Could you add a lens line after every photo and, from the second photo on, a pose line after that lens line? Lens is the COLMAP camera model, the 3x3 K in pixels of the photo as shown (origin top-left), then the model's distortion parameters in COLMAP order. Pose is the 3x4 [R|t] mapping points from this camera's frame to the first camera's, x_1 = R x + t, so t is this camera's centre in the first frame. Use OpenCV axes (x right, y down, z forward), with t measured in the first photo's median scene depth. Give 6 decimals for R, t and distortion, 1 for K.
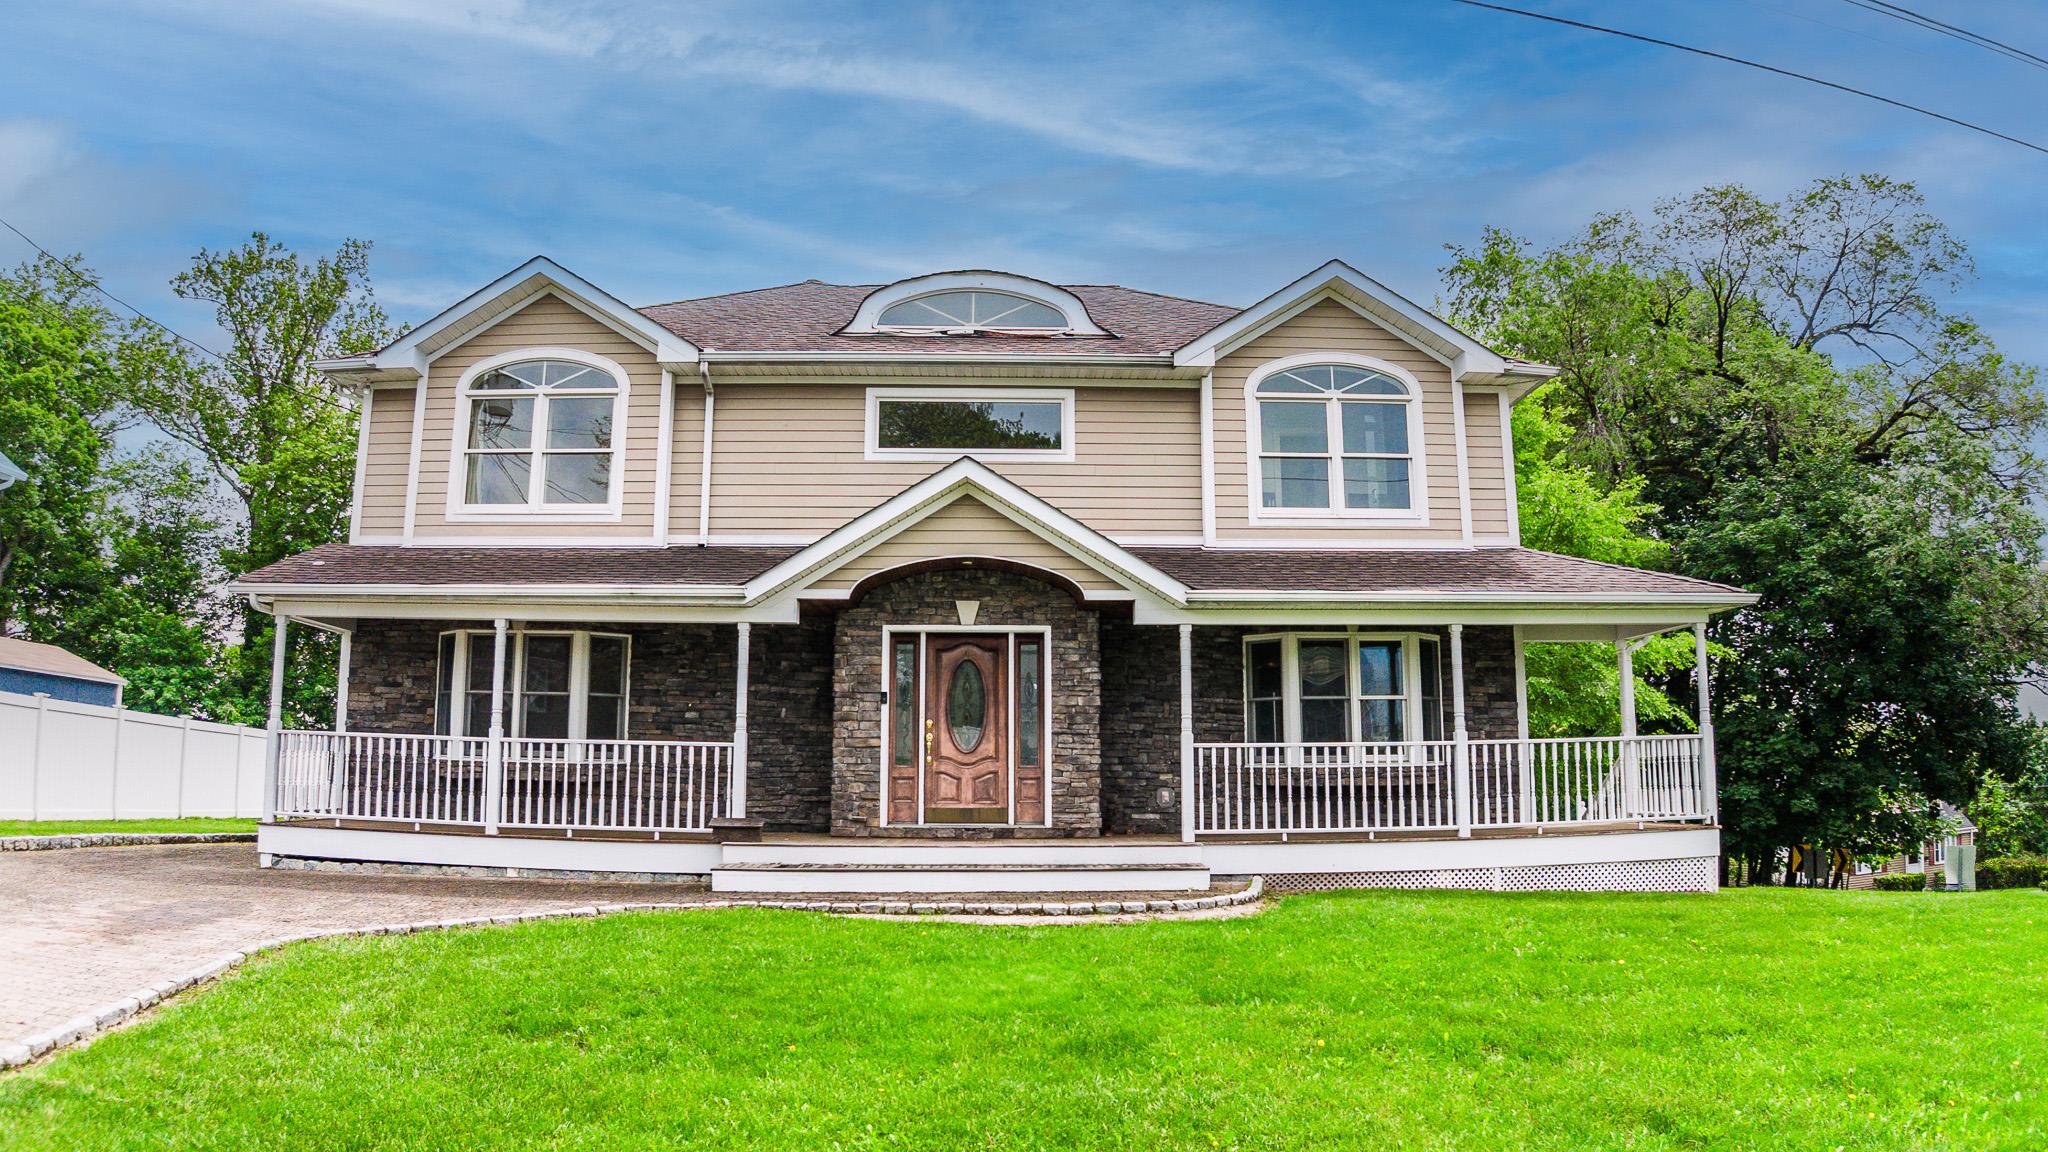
lens RADIAL K [[1218.3, 0, 1061.7], [0, 1218.3, 576.8], [0, 0, 1]] dist [-0.172878, 0.024269]
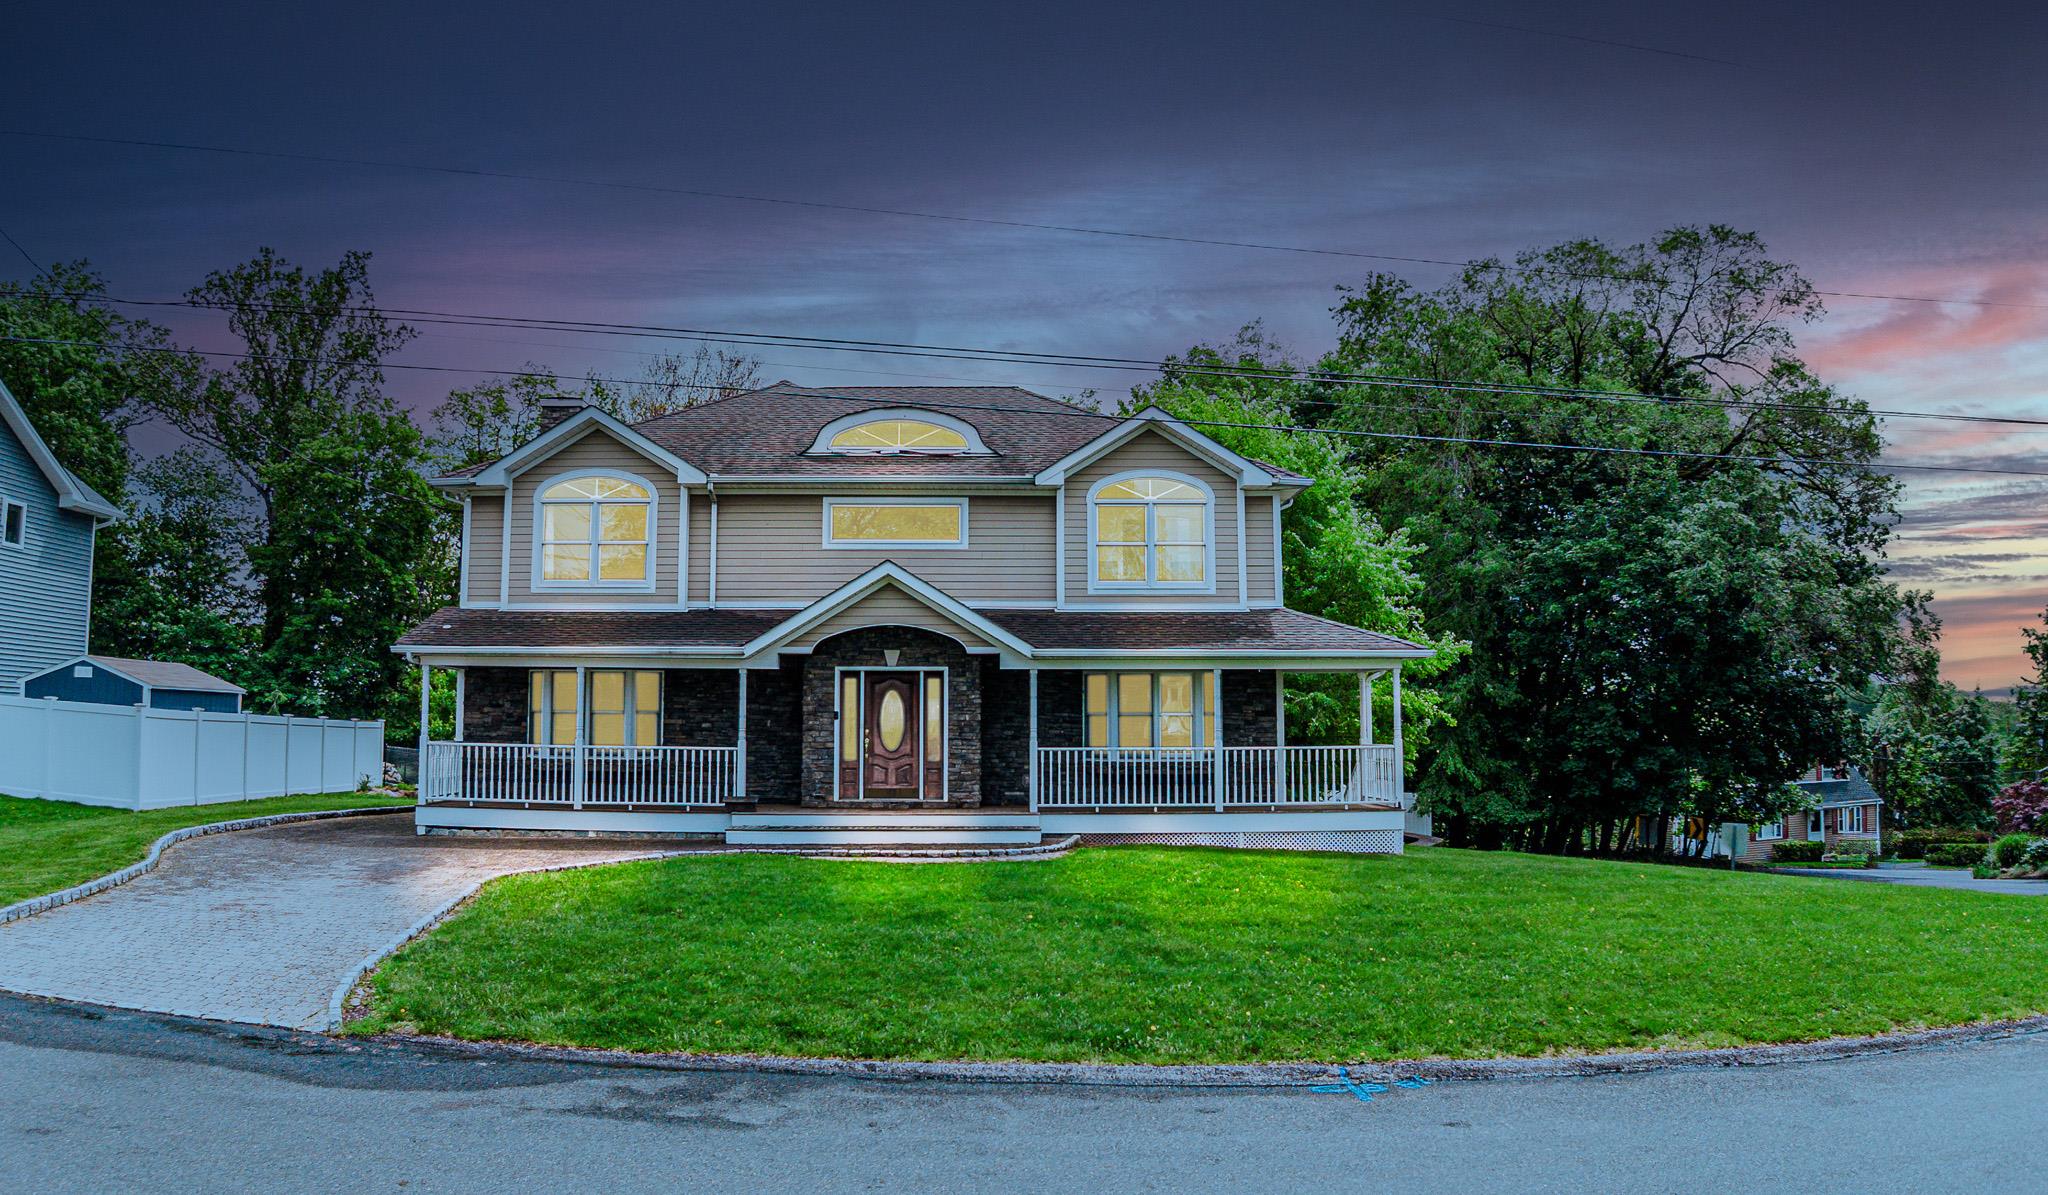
lens RADIAL K [[1232.3, 0, 1024.0], [0, 1232.3, 597.5], [0, 0, 1]] dist [-0.145826, -0.000235]
pose [[0.999913, -0.000565, -0.013203, 0.104582], [0.001298, 0.998453, 0.055581, -0.128354], [0.013151, -0.055593, 0.998367, -0.499471]]
